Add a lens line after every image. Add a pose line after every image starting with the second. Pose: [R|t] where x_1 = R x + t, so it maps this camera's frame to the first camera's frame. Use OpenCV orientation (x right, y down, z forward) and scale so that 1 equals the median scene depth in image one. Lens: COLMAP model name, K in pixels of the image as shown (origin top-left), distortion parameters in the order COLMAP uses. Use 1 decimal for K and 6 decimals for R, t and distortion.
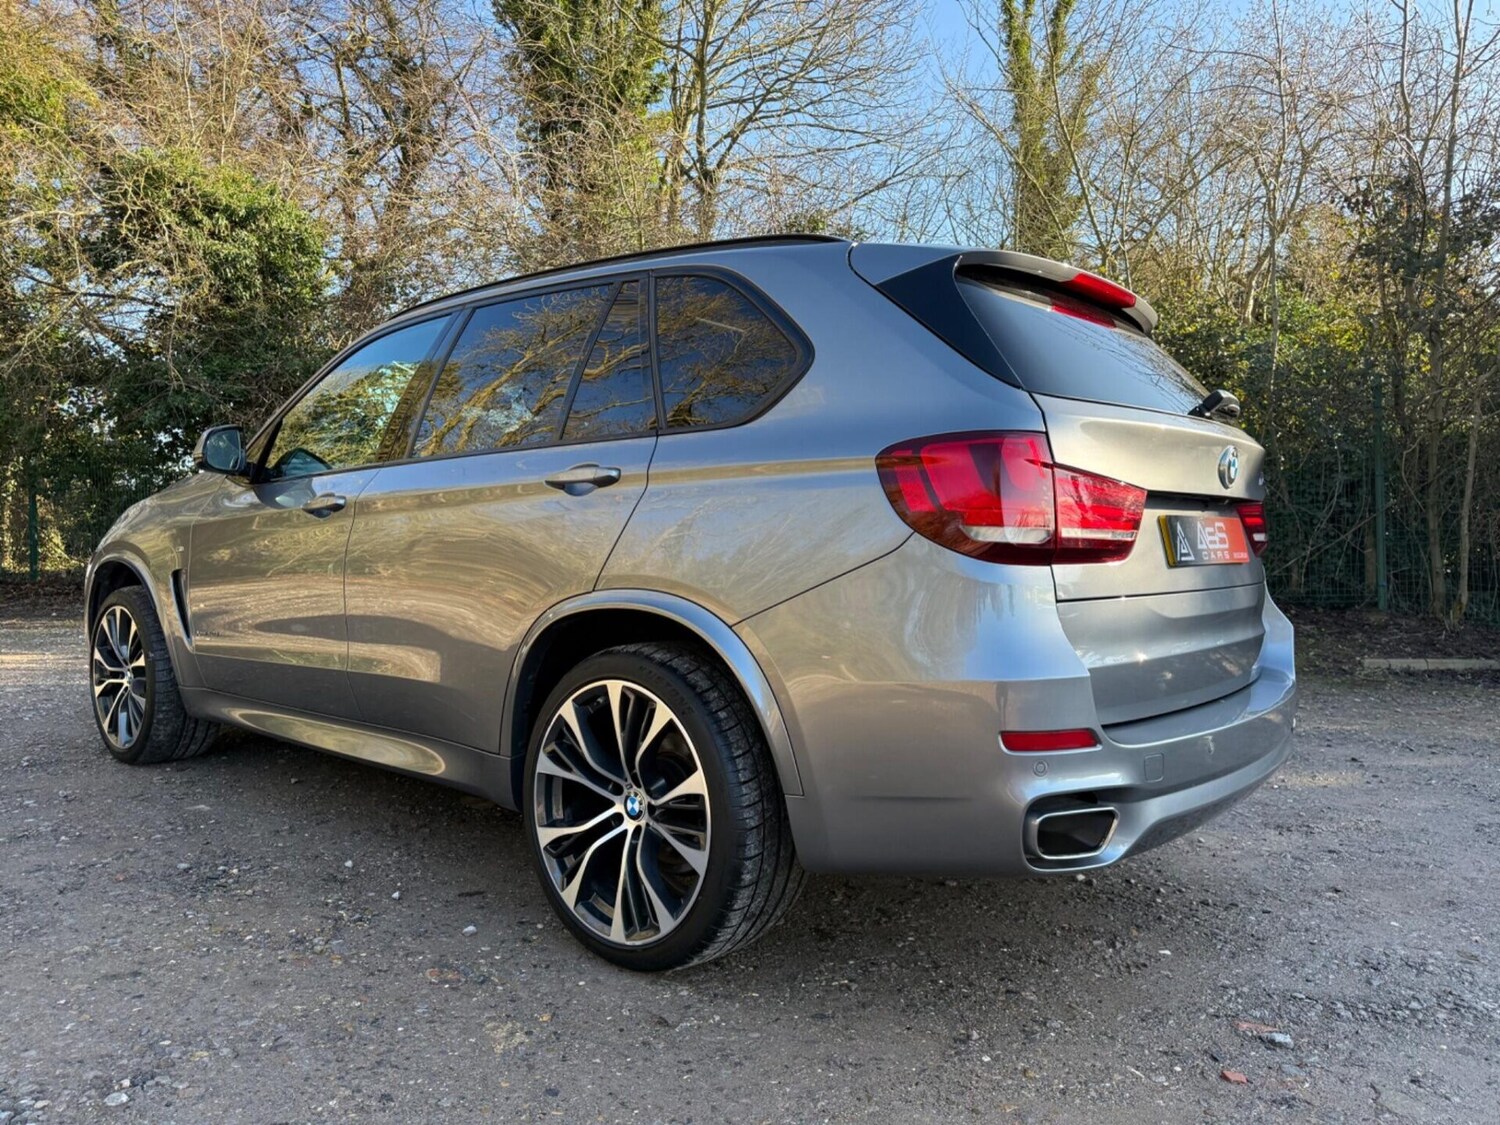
lens RADIAL K [[1068.2, 0, 752.8], [0, 1068.2, 565.1], [0, 0, 1]] dist [0.001626, 0.001592]
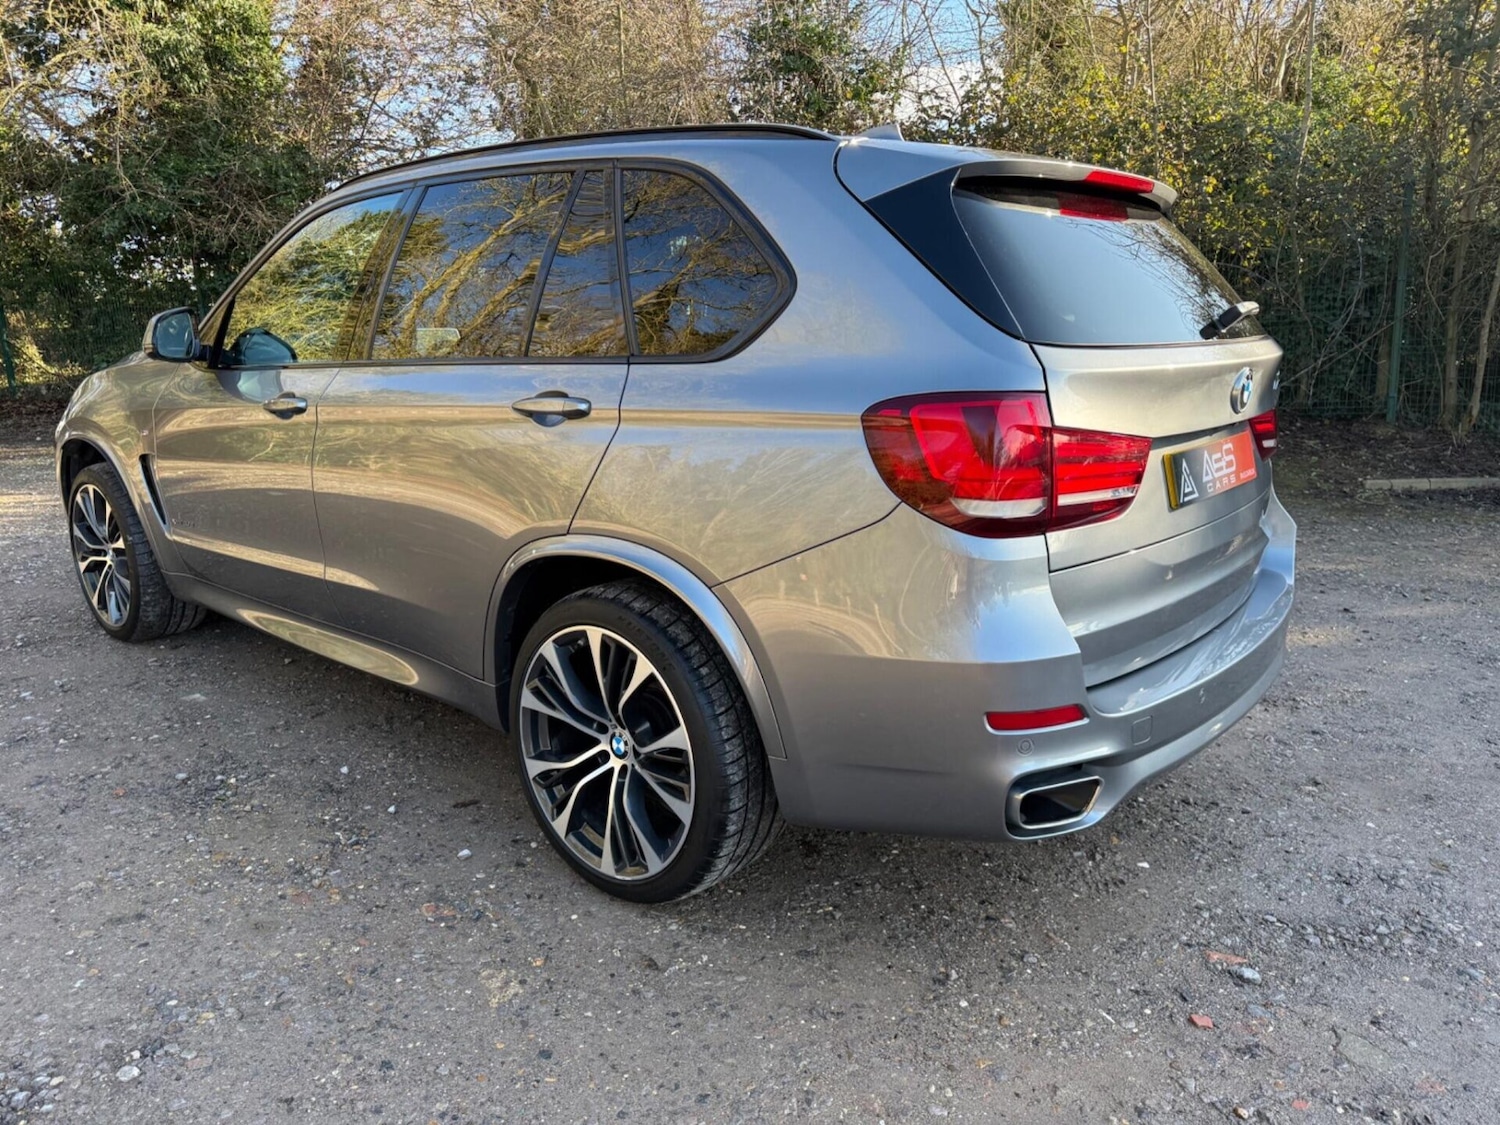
lens RADIAL K [[1065.0, 0, 750.0], [0, 1065.0, 562.5], [0, 0, 1]] dist [0.013635, -0.011253]
pose [[0.999887, -0.014677, -0.003399, 0.017340], [0.015061, 0.979354, 0.201592, -0.143126], [0.000370, -0.201620, 0.979464, 0.058895]]
